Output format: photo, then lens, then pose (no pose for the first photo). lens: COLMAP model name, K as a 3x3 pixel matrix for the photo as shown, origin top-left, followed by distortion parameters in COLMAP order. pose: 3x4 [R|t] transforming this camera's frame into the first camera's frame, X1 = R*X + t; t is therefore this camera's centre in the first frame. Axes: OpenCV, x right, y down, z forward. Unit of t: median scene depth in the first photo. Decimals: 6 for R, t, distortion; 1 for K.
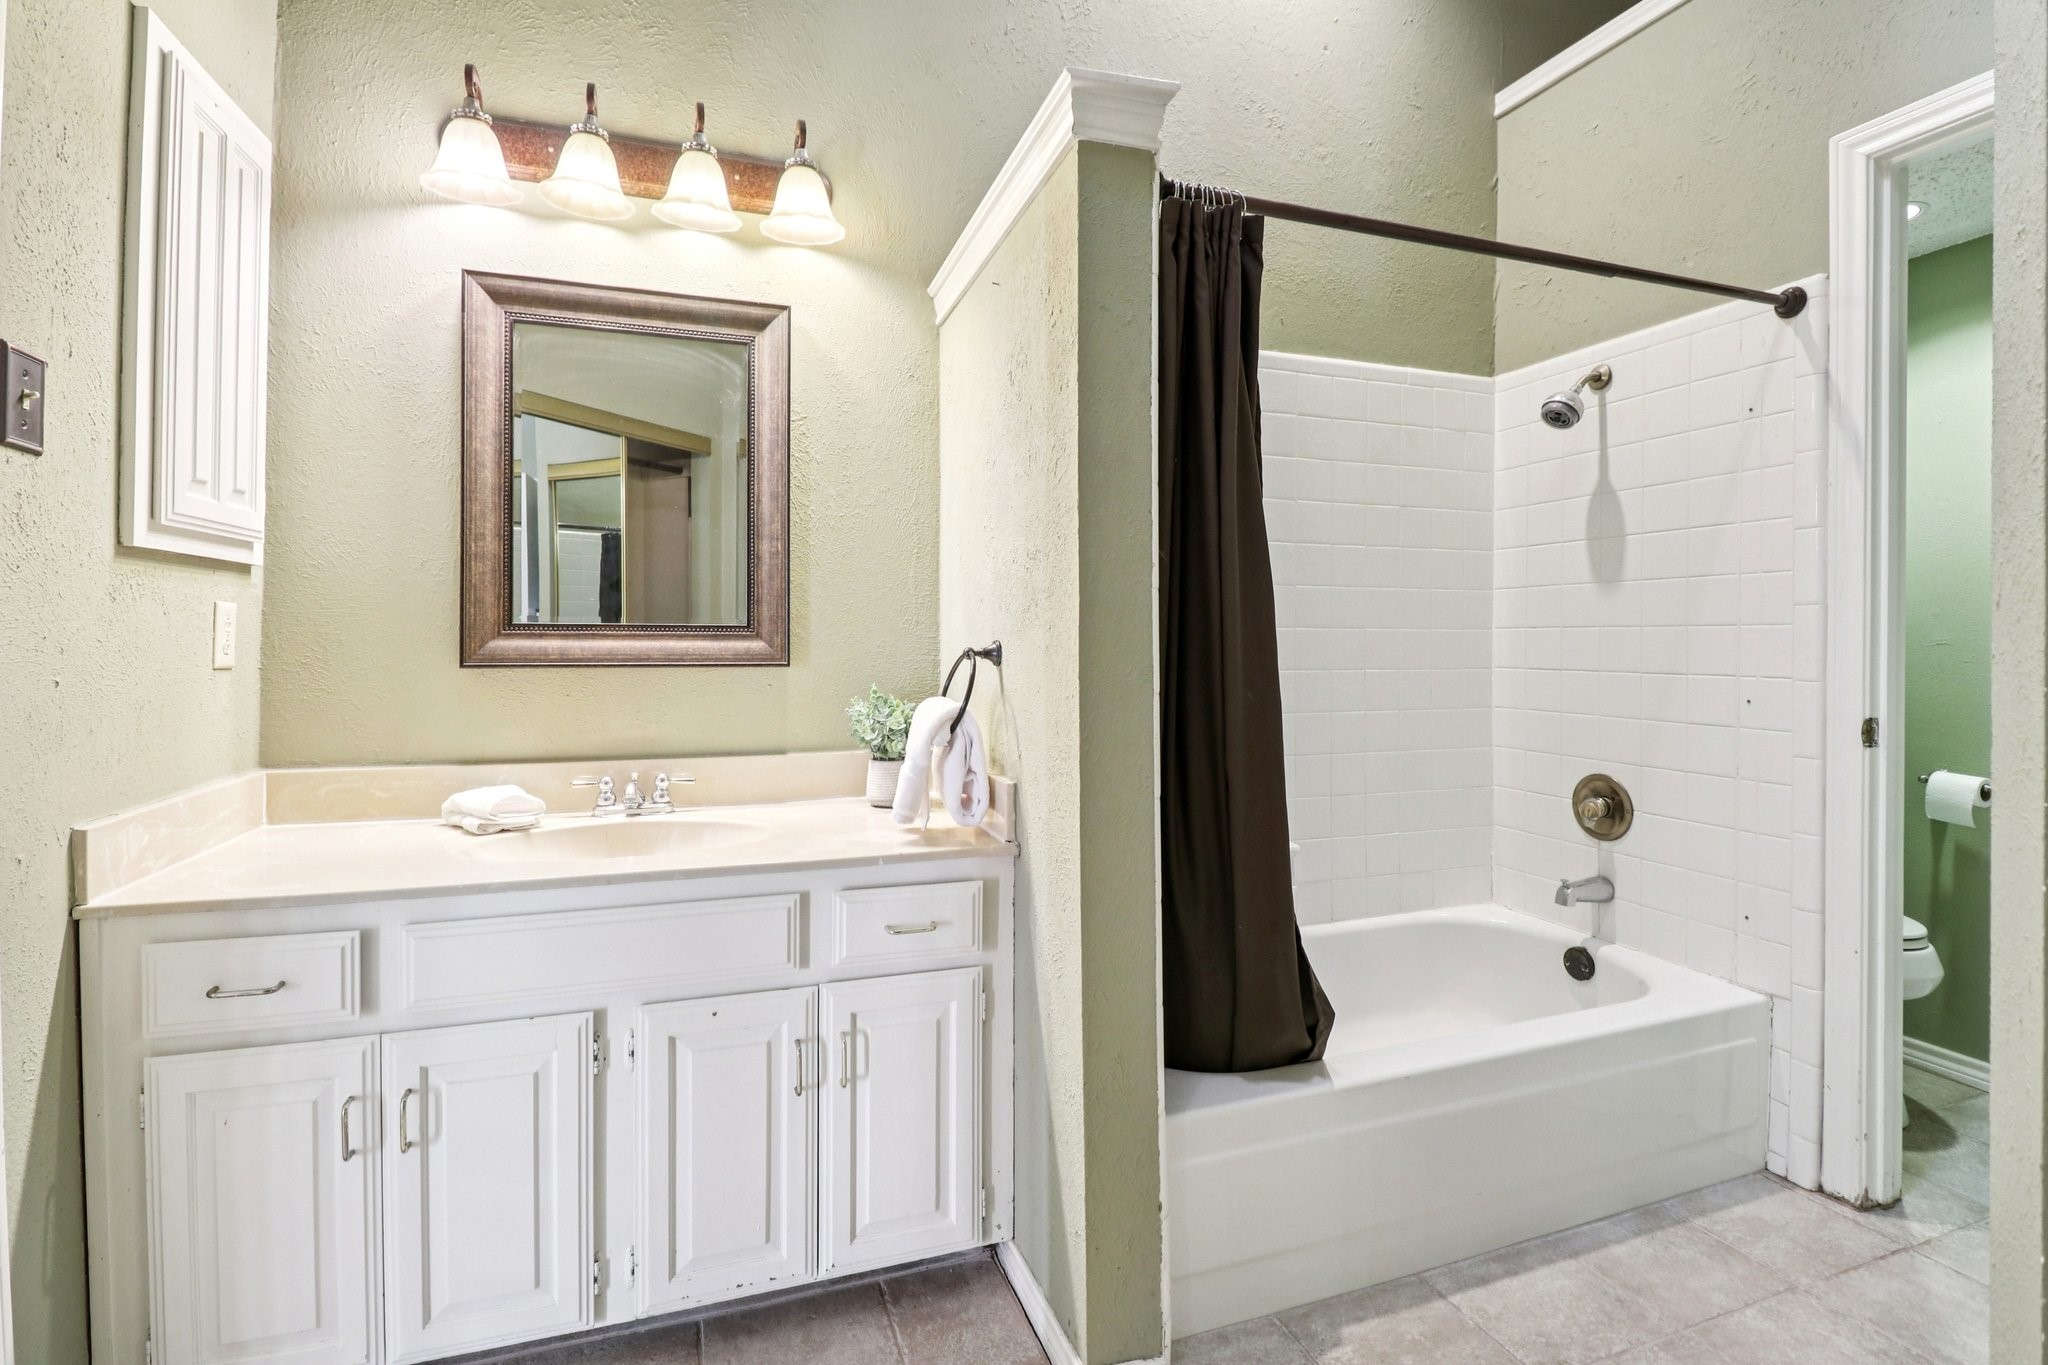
lens RADIAL K [[934.0, 0, 1026.7], [0, 934.0, 639.0], [0, 0, 1]] dist [0.000059, -0.011183]
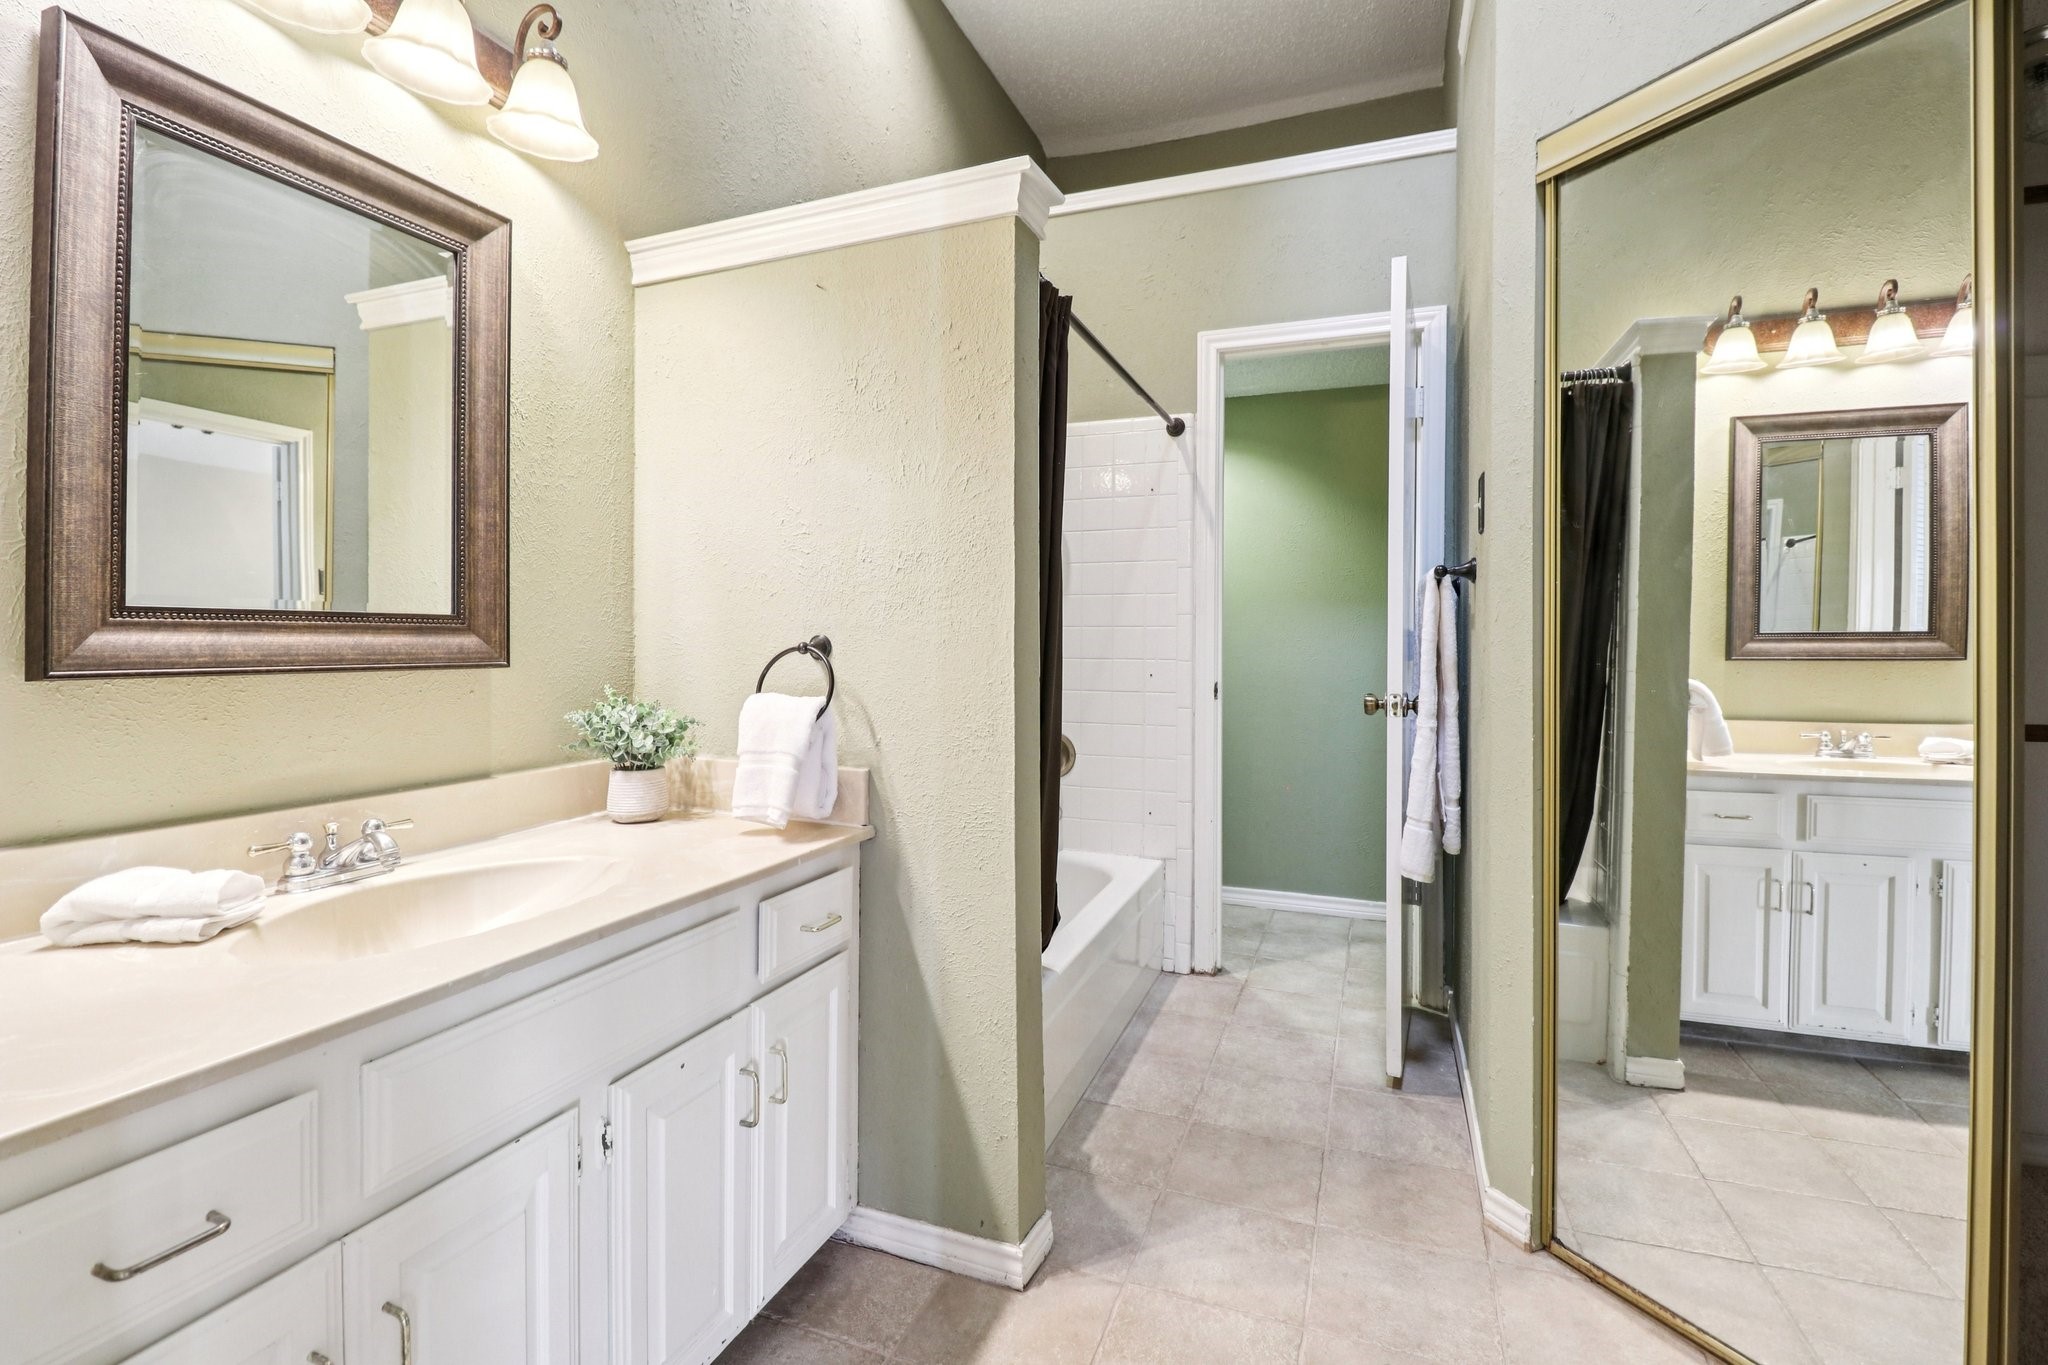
lens RADIAL K [[913.2, 0, 1020.1], [0, 913.2, 634.4], [0, 0, 1]] dist [0.000115, -0.014797]
pose [[0.664308, 0.002814, 0.747453, -0.570948], [-0.002419, 0.999996, -0.001615, 0.001414], [-0.747455, -0.000735, 0.664312, 0.155420]]
